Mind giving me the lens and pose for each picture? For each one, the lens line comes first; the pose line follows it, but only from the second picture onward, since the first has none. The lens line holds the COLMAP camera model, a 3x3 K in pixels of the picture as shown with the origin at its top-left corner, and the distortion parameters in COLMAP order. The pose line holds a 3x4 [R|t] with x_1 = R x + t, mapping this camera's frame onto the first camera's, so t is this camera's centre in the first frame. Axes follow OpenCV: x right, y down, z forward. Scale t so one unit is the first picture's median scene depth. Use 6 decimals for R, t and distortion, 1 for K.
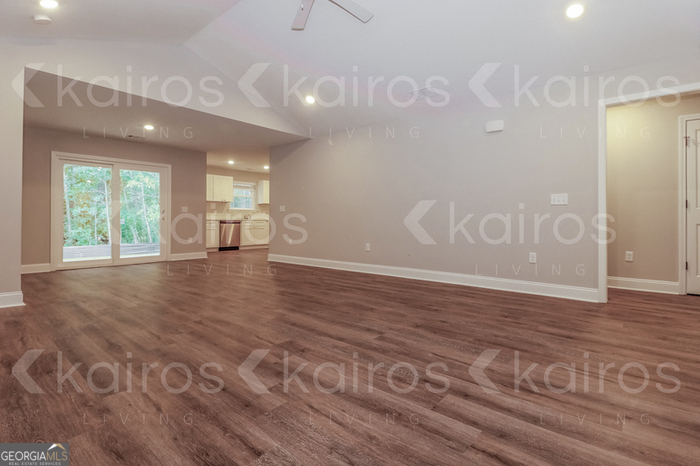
lens RADIAL K [[322.5, 0, 347.9], [0, 322.5, 215.8], [0, 0, 1]] dist [0.000067, -0.000466]
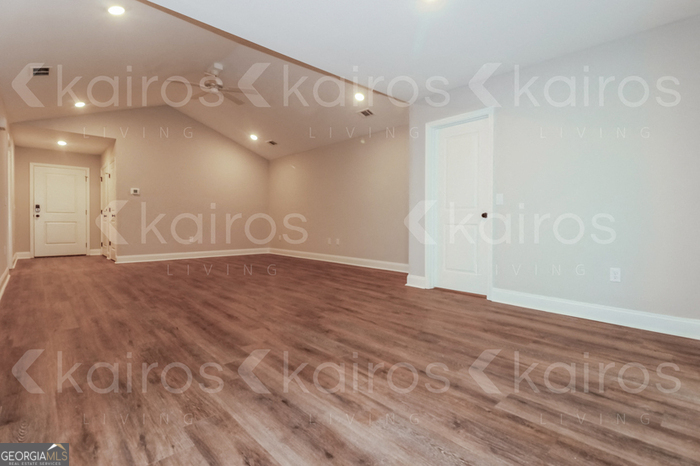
lens RADIAL K [[322.5, 0, 347.9], [0, 322.5, 215.8], [0, 0, 1]] dist [0.000067, -0.000466]
pose [[1.000000, 0.000492, 0.000488, -0.234793], [-0.000492, 1.000000, 0.000141, 0.000040], [-0.000488, -0.000141, 1.000000, -0.000374]]
